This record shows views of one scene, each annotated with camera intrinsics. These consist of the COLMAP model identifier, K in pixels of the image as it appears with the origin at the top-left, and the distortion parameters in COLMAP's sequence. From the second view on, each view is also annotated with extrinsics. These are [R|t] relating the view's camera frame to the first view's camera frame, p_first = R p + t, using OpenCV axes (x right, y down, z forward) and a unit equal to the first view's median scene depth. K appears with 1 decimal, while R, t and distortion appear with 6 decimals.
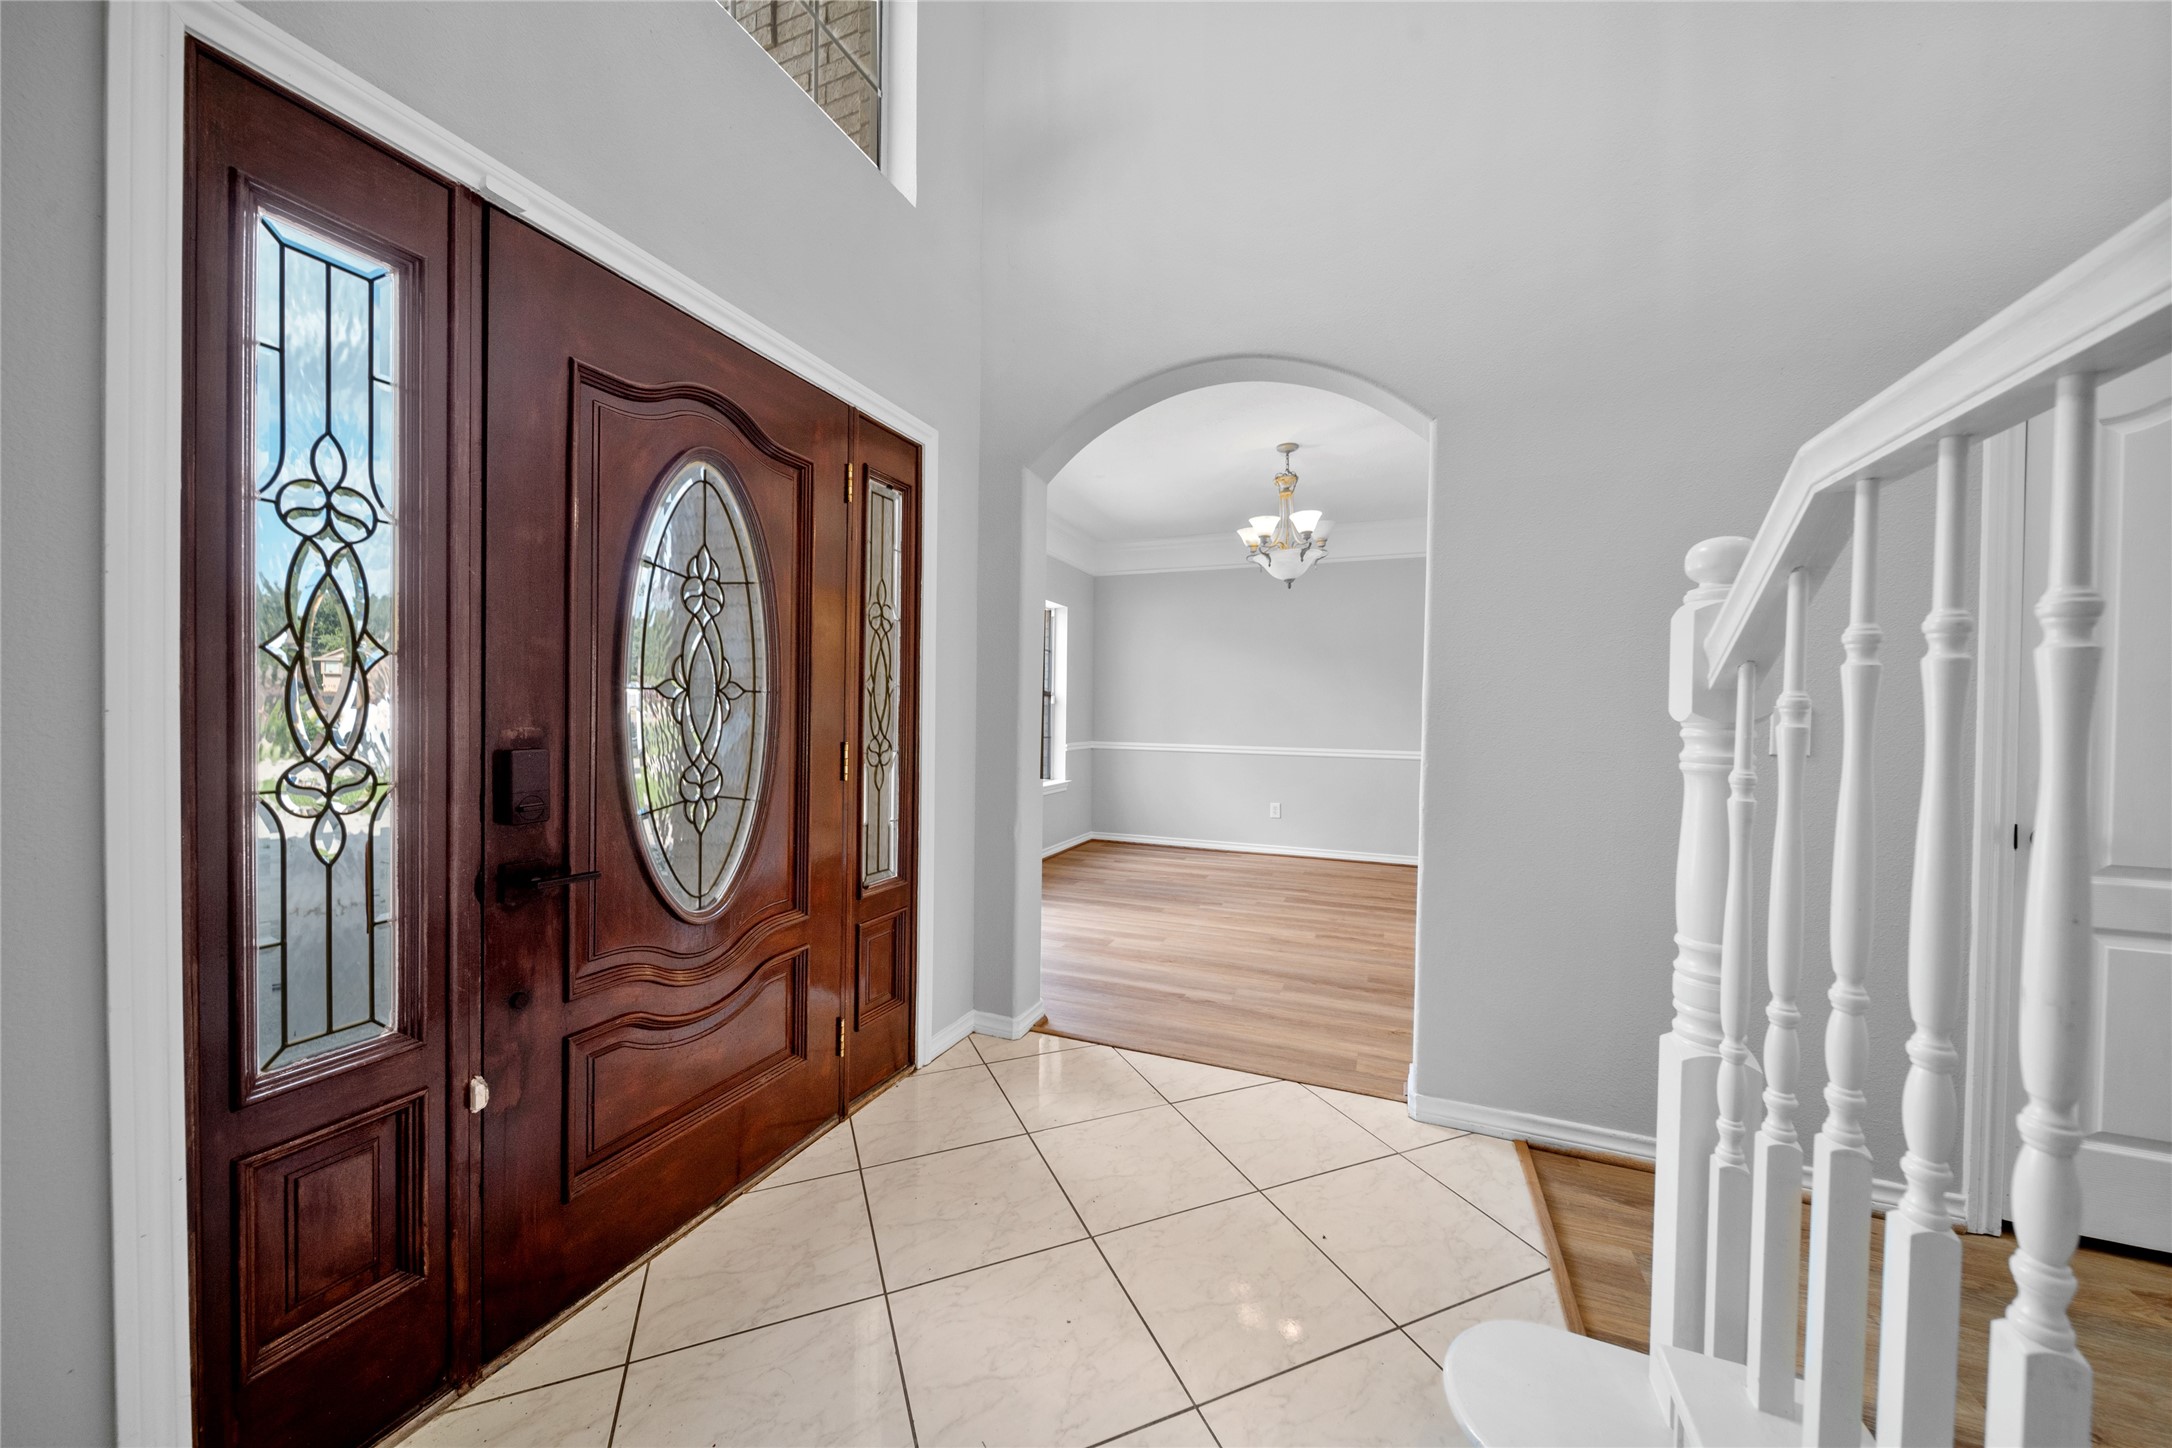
lens RADIAL K [[761.6, 0, 1085.9], [0, 761.6, 717.1], [0, 0, 1]] dist [-0.005631, -0.000514]
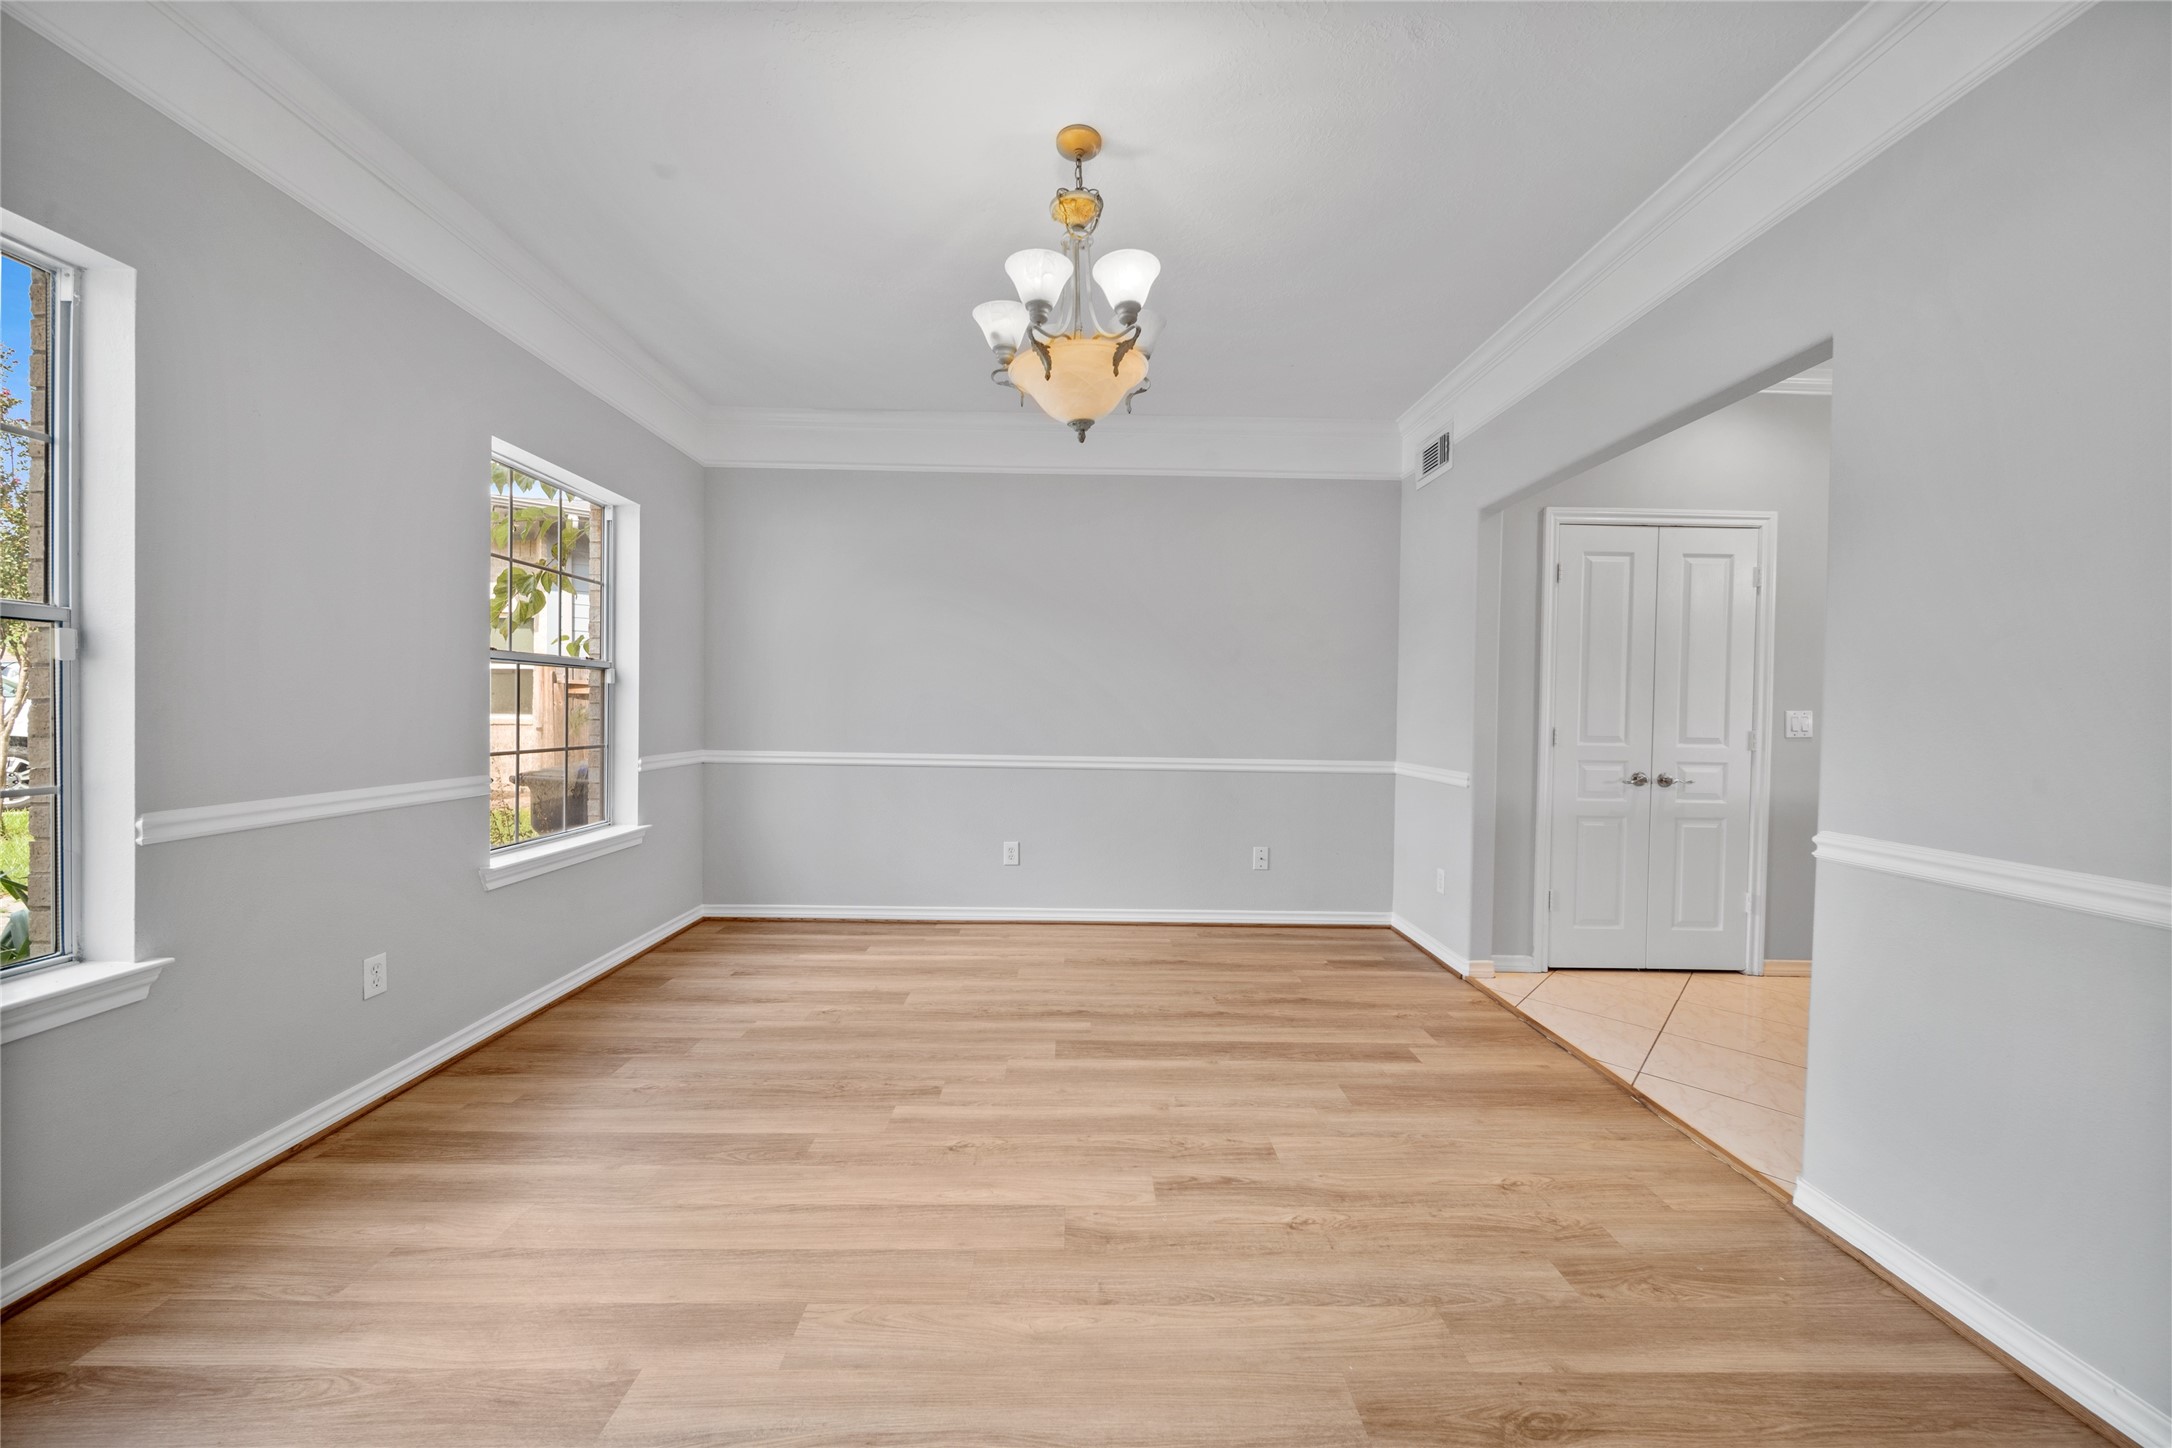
lens RADIAL K [[761.6, 0, 1085.9], [0, 761.6, 717.1], [0, 0, 1]] dist [-0.005631, -0.000514]
pose [[0.920874, -0.003823, 0.389842, 0.081817], [-0.000358, 0.999943, 0.010649, -0.000074], [-0.389861, -0.009946, 0.920820, 0.555743]]
